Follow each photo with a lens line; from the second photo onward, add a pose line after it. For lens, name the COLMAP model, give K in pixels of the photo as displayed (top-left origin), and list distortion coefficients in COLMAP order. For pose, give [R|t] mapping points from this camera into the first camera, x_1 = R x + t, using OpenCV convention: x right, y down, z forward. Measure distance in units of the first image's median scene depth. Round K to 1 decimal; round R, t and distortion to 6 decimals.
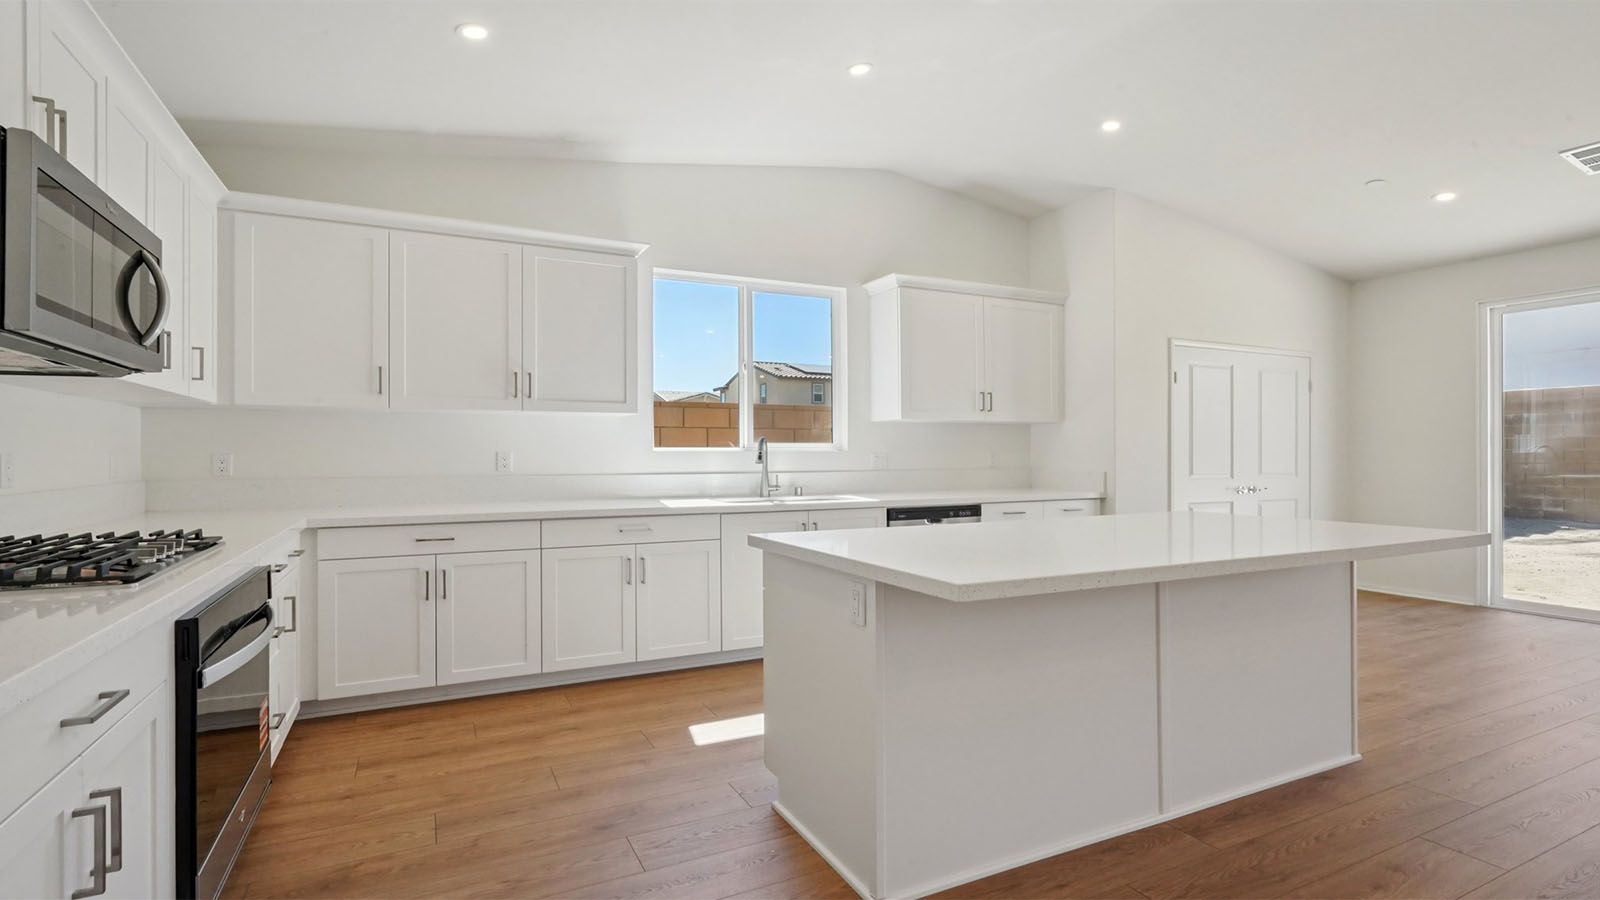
lens RADIAL K [[765.3, 0, 807.5], [0, 765.3, 458.4], [0, 0, 1]] dist [0.002175, 0.000679]
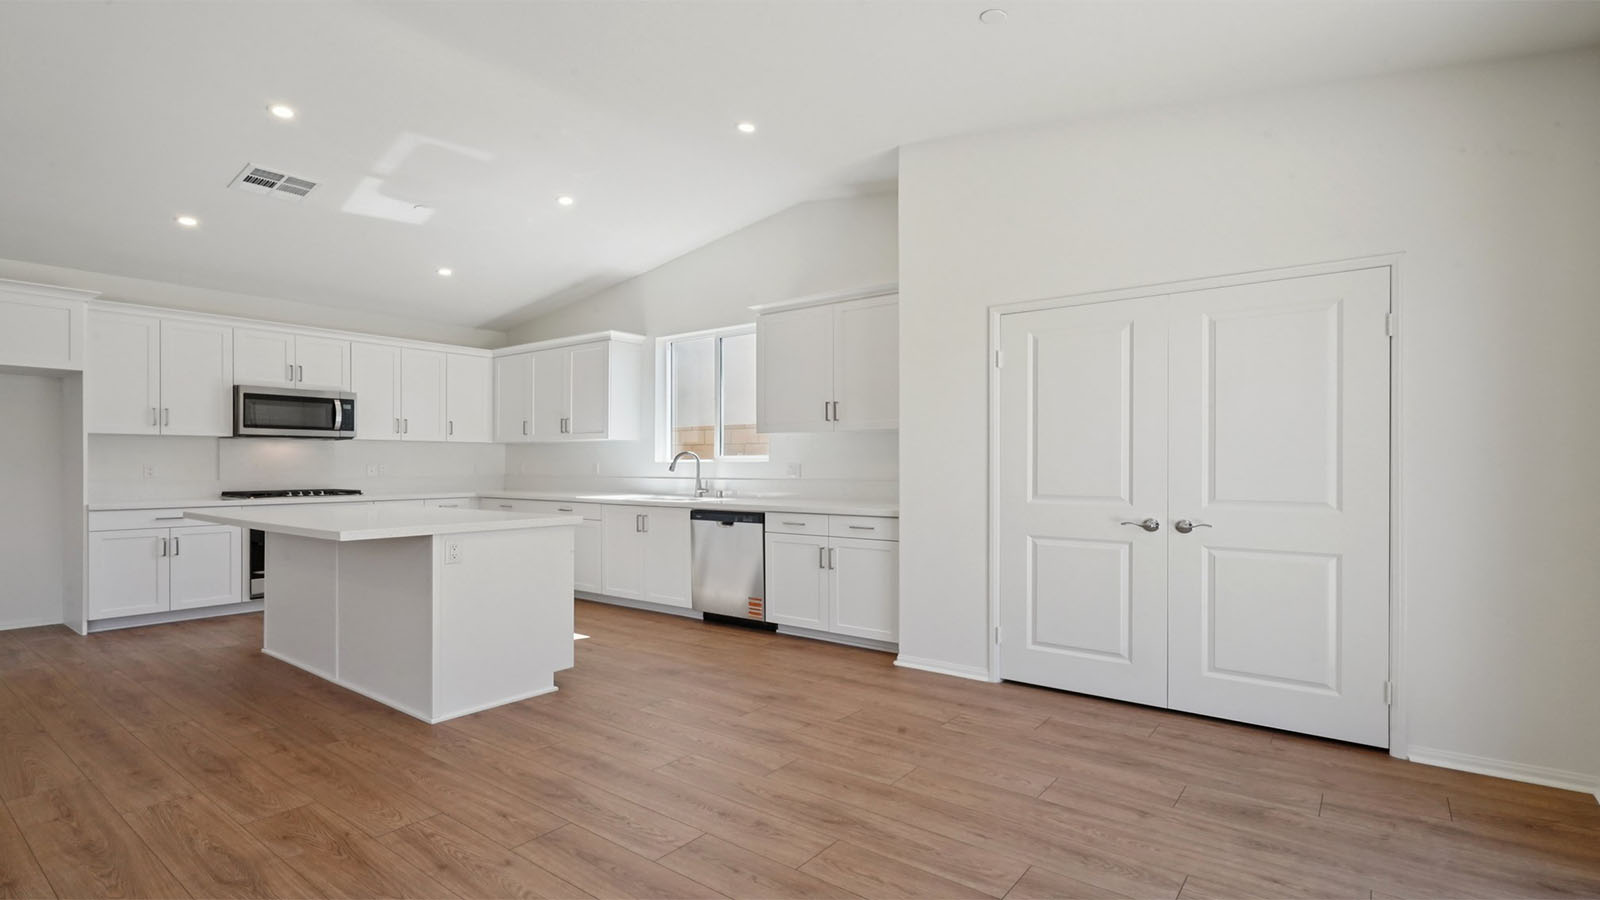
lens RADIAL K [[765.3, 0, 799.8], [0, 765.3, 461.8], [0, 0, 1]] dist [0.002175, 0.000679]
pose [[0.426989, -0.002200, -0.904254, 1.441480], [-0.005155, 0.999975, -0.004867, -0.005547], [0.904242, 0.006739, 0.426967, 0.714835]]
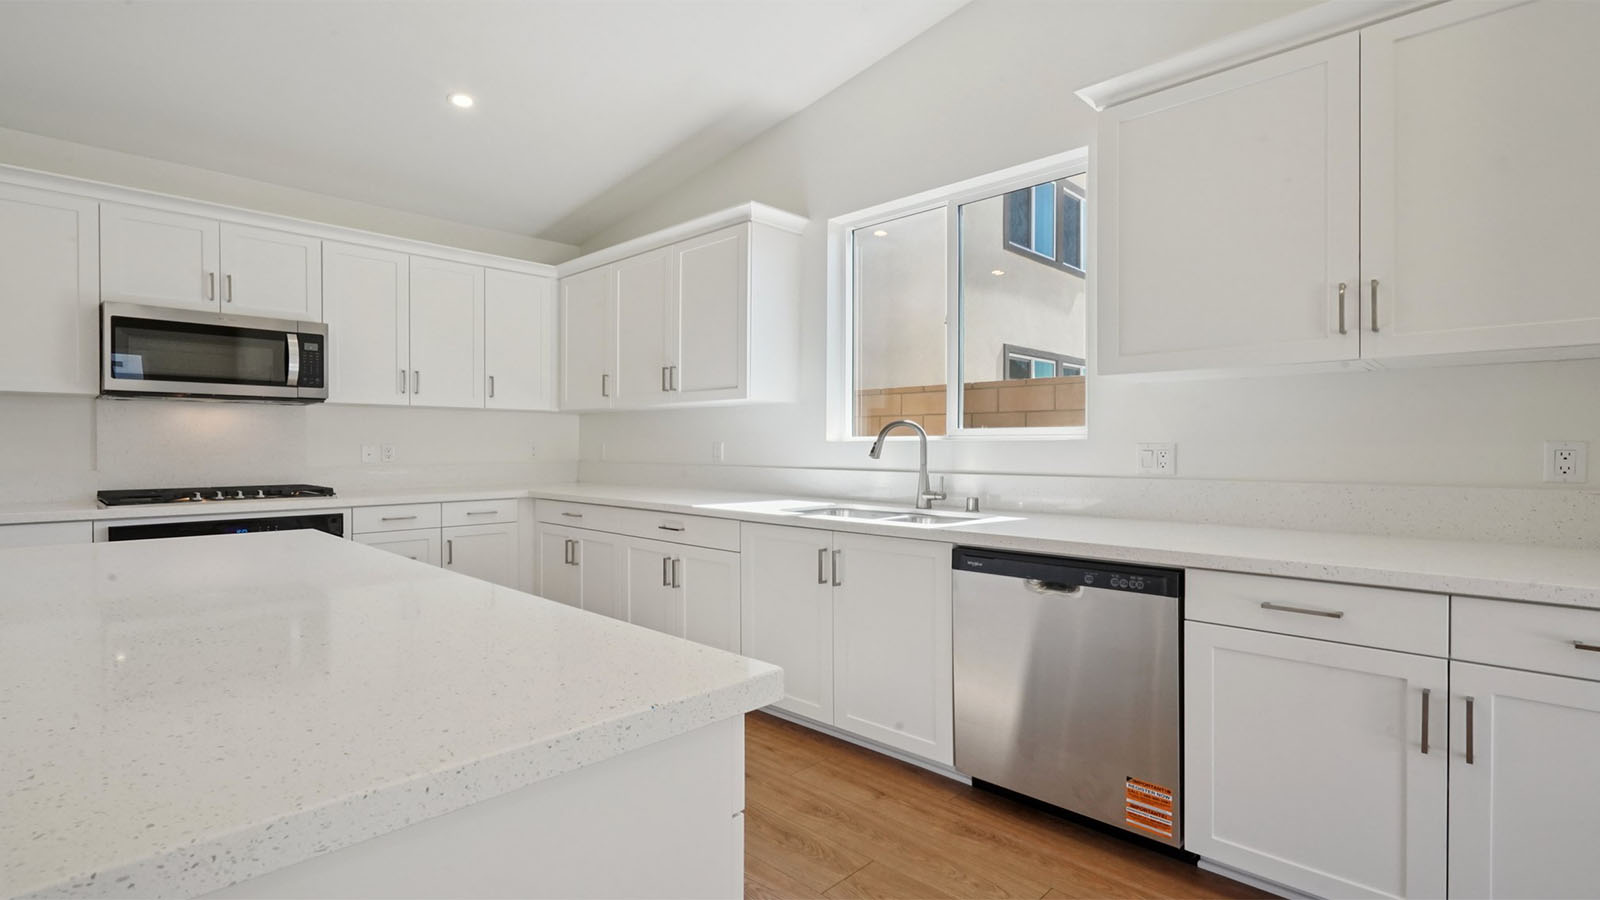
lens RADIAL K [[765.3, 0, 800.2], [0, 765.3, 448.9], [0, 0, 1]] dist [0.002175, 0.000679]
pose [[0.322506, 0.006467, -0.946545, 0.659122], [-0.006587, 0.999968, 0.004588, -0.005641], [0.946544, 0.004756, 0.322539, 0.811373]]
